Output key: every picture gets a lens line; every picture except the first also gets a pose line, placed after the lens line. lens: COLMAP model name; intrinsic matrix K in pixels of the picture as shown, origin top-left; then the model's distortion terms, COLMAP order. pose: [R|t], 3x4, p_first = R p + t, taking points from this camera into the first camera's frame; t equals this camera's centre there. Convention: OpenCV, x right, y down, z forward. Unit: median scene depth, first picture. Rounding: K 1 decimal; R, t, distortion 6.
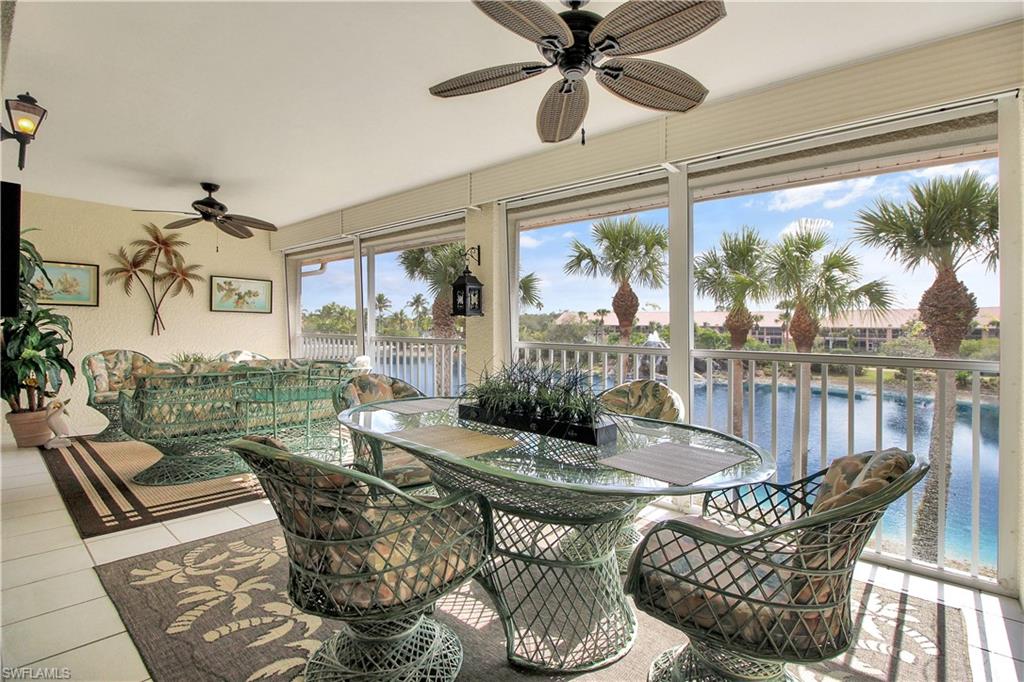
lens RADIAL K [[479.6, 0, 512.6], [0, 479.6, 320.1], [0, 0, 1]] dist [-0.000246, -0.000064]
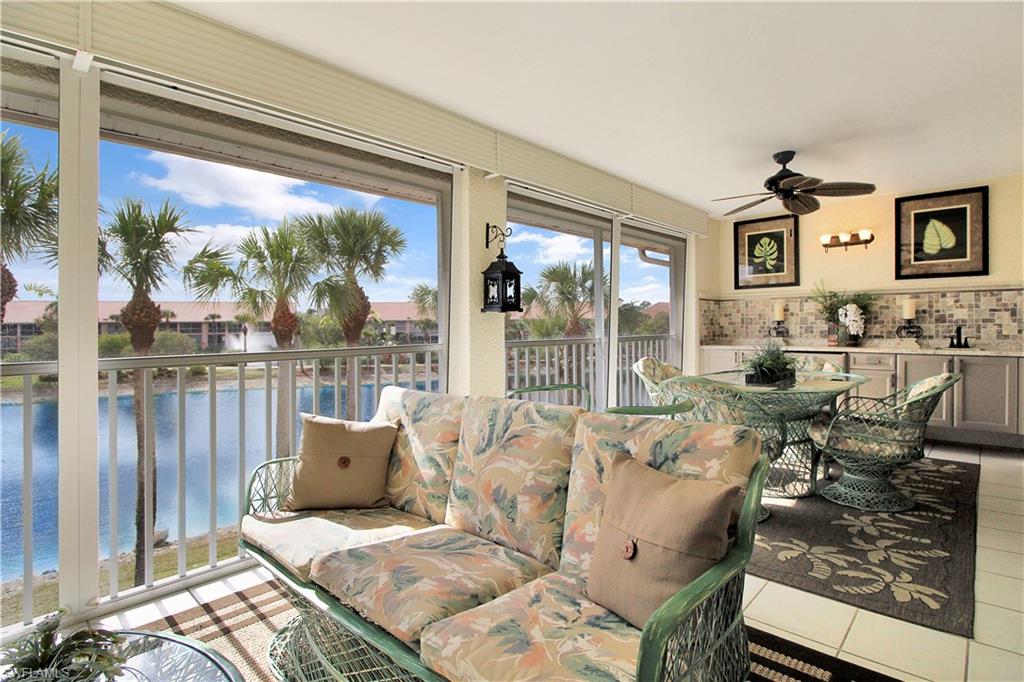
lens RADIAL K [[534.8, 0, 513.3], [0, 534.8, 320.2], [0, 0, 1]] dist [0.000120, 0.000007]
pose [[0.004489, -0.009623, 0.999944, -1.787686], [-0.003422, 0.999948, 0.009639, -0.009344], [-0.999984, -0.003465, 0.004456, 1.789557]]
